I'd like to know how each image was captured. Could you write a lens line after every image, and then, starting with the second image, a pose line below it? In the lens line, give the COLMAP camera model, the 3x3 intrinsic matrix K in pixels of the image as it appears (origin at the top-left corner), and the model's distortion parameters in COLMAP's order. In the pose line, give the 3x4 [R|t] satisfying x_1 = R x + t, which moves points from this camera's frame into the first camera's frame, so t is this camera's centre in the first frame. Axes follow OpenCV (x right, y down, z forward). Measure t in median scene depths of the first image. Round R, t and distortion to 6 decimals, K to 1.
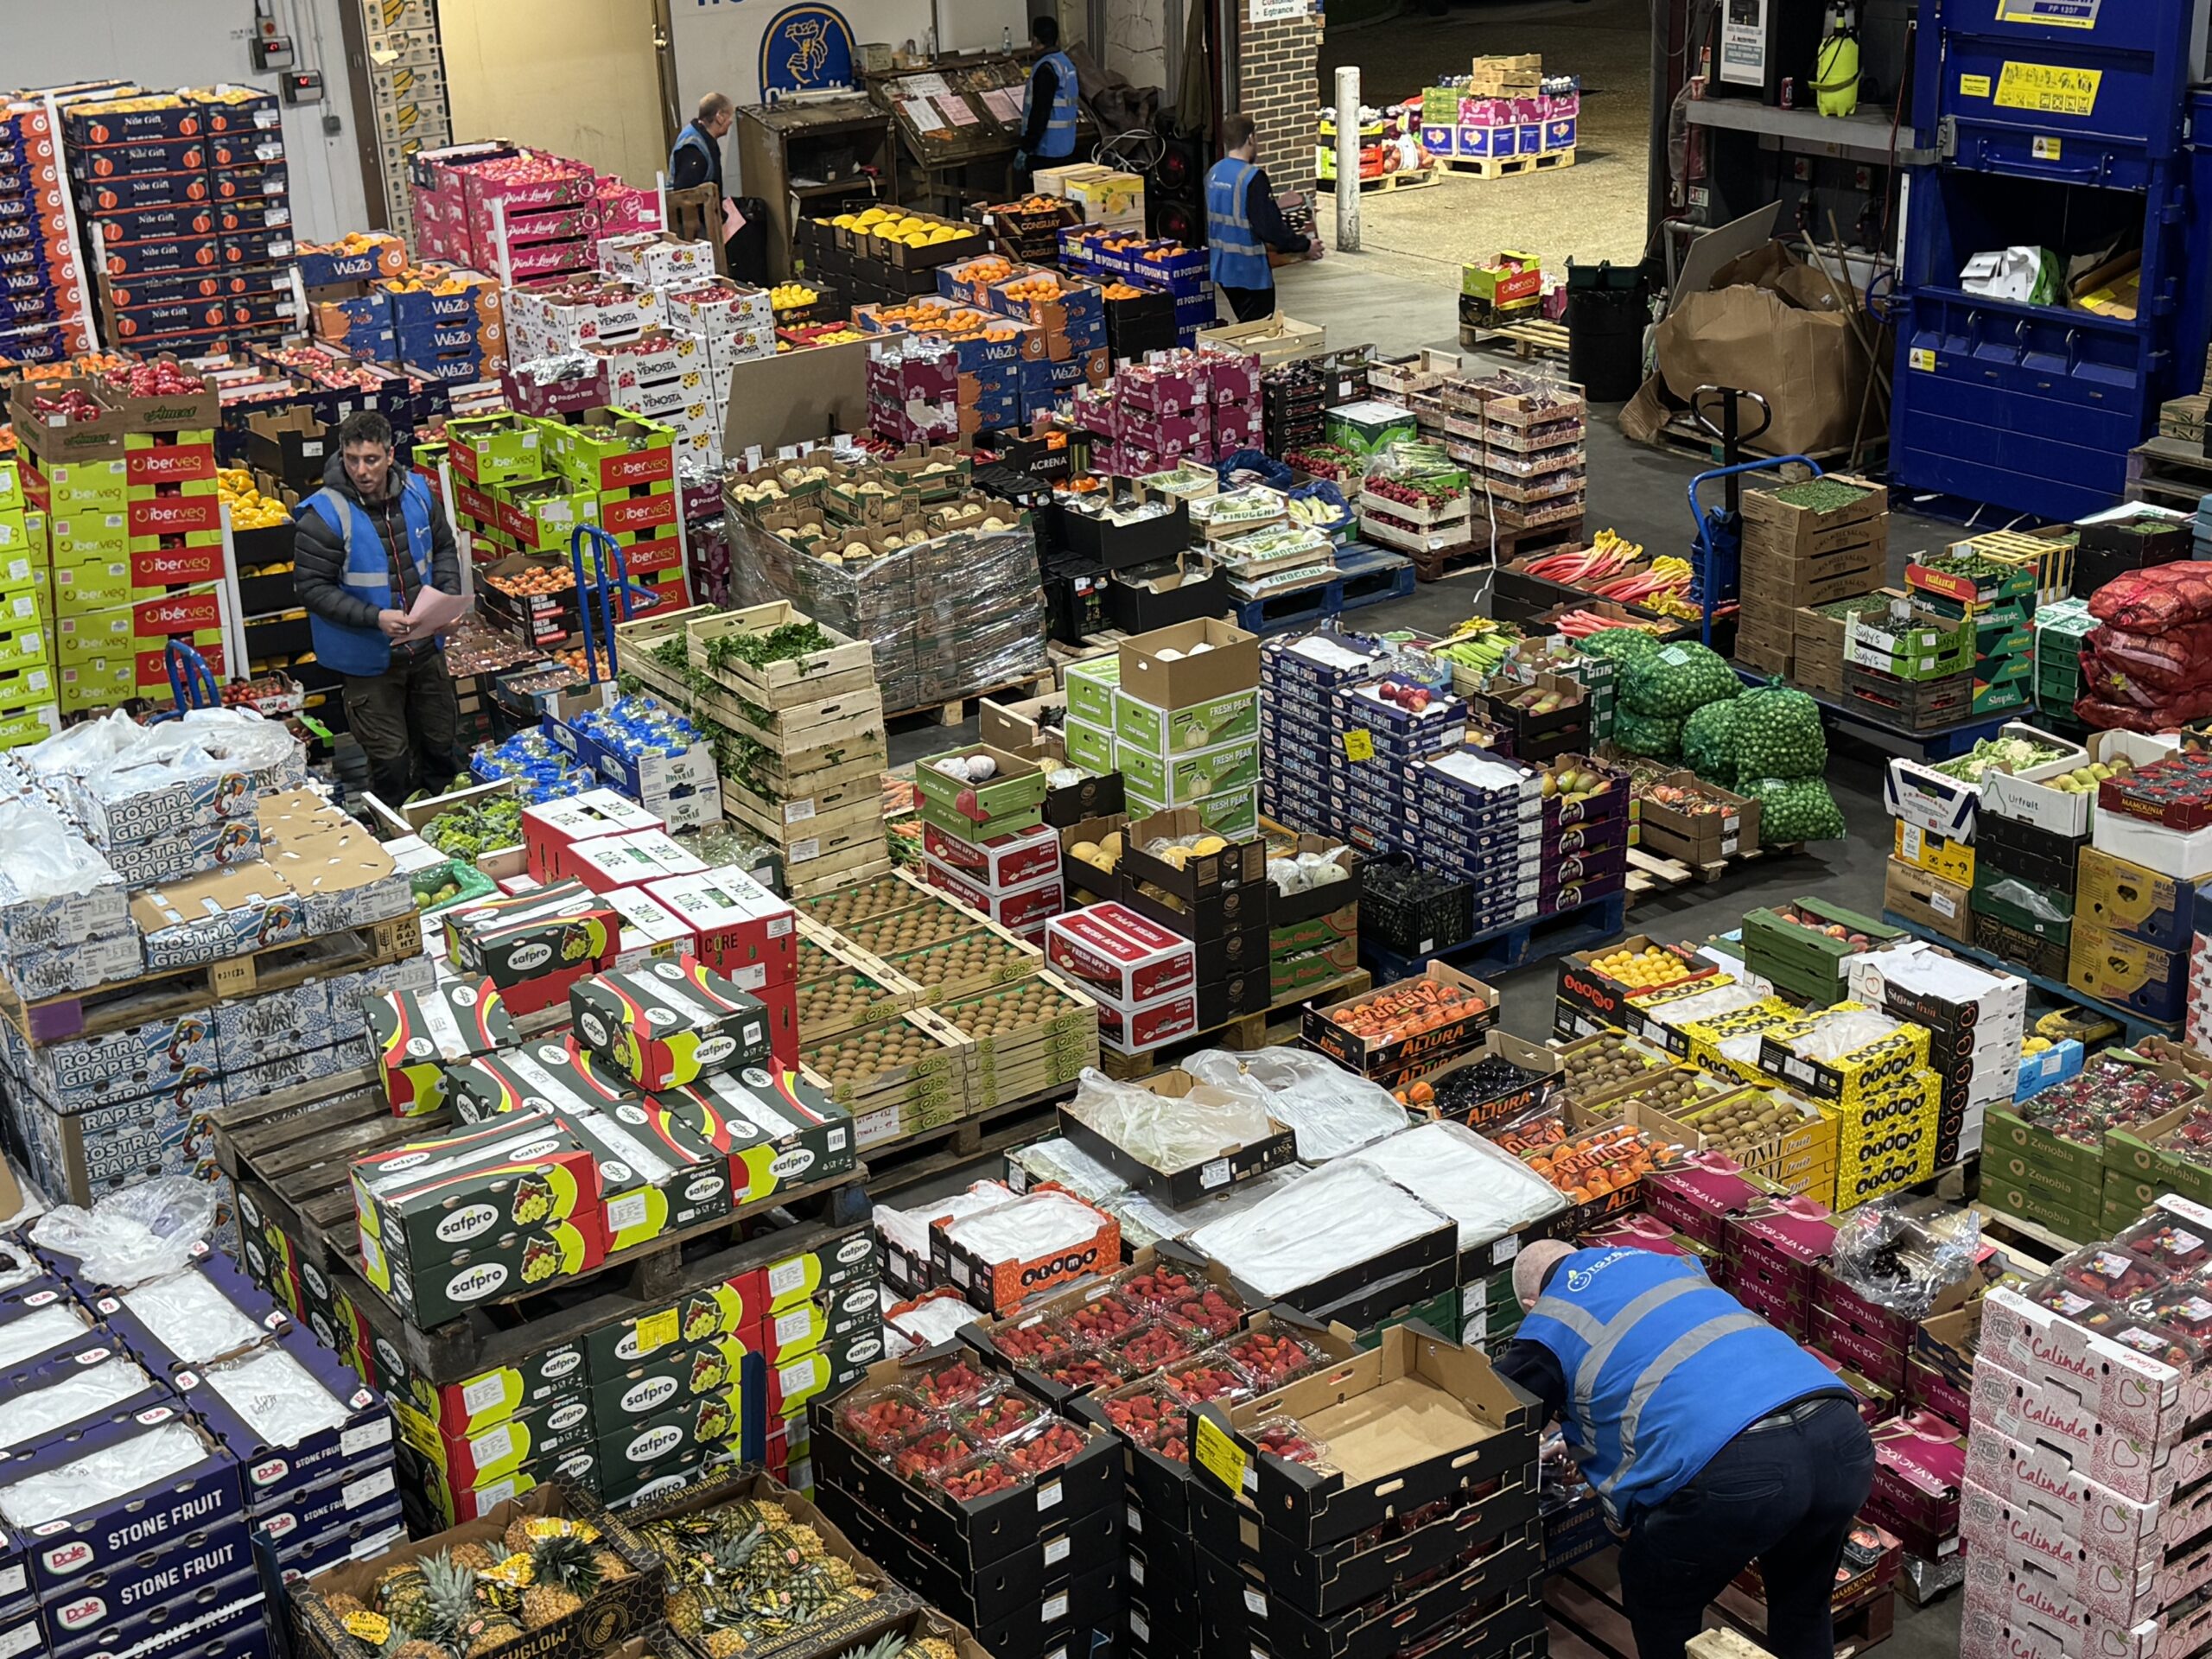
lens RADIAL K [[3054.5, 0, 1108.9], [0, 3054.5, 828.0], [0, 0, 1]] dist [-0.005251, 0.000000]
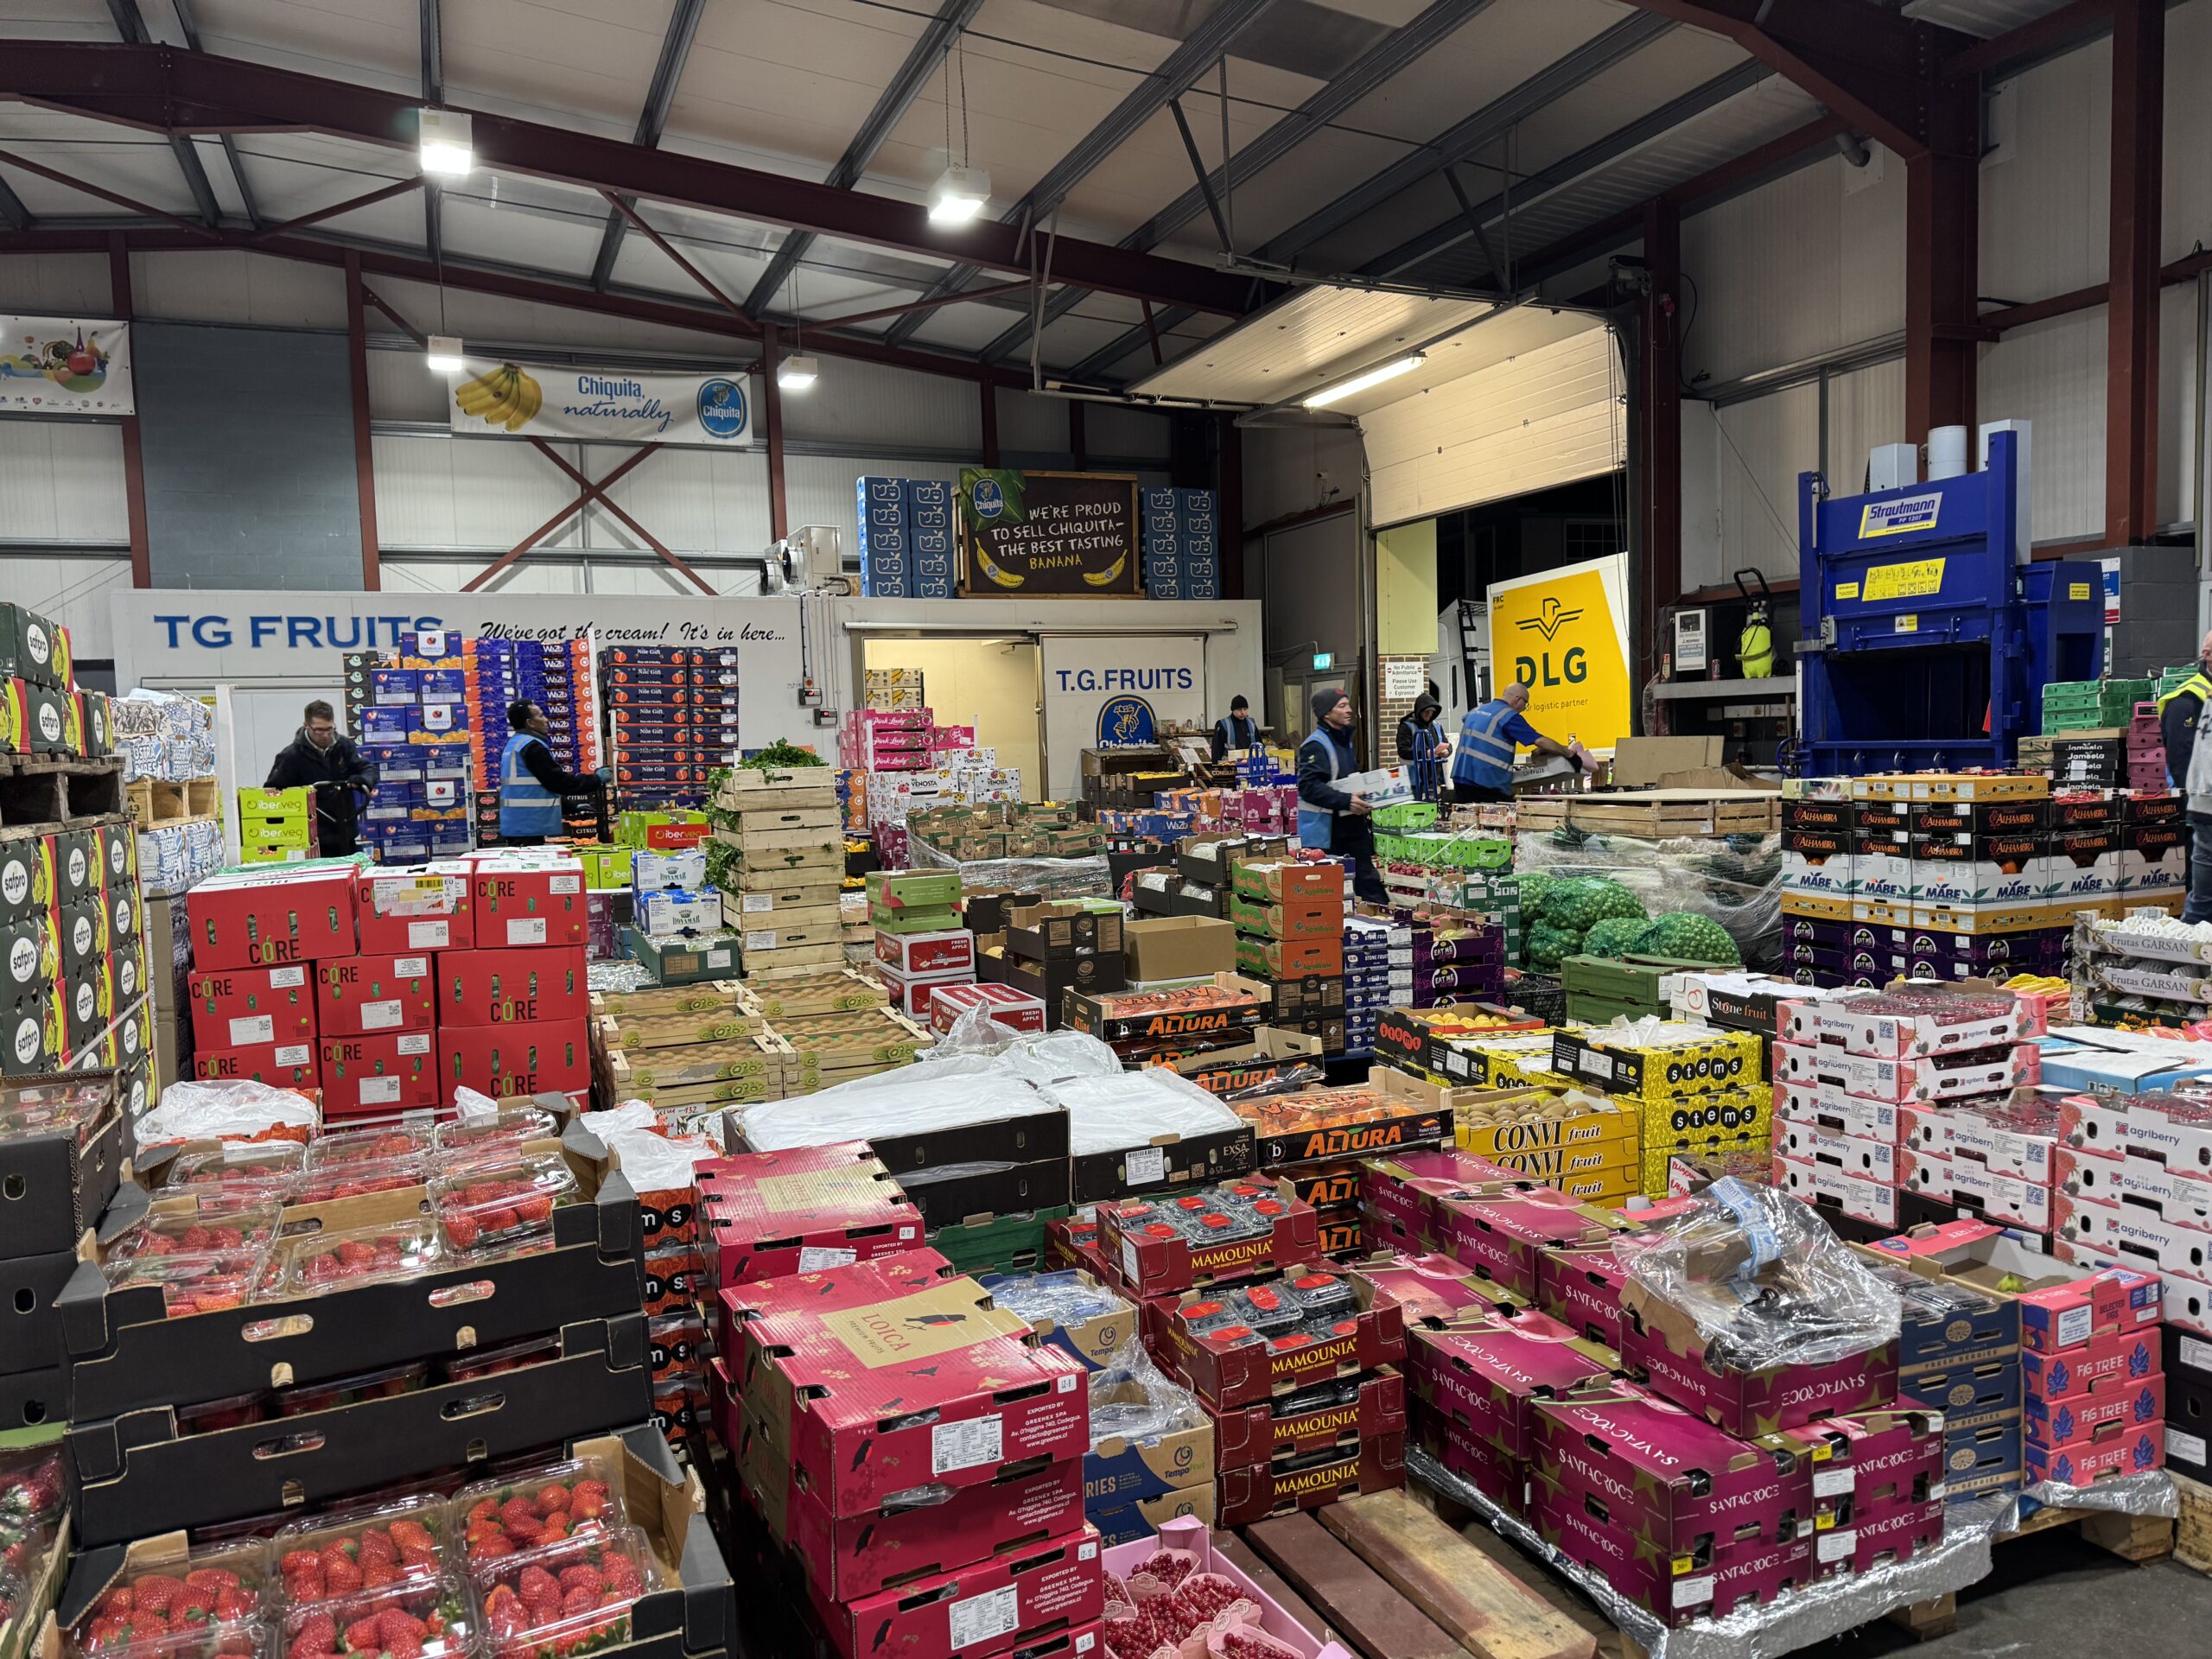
lens RADIAL K [[1541.5, 0, 1093.3], [0, 1541.5, 838.7], [0, 0, 1]] dist [0.006482, -0.023533]
pose [[0.975846, 0.019645, -0.217576, 0.108091], [-0.084306, 0.952665, -0.292100, 0.093816], [0.201538, 0.303388, 0.931310, 0.326950]]
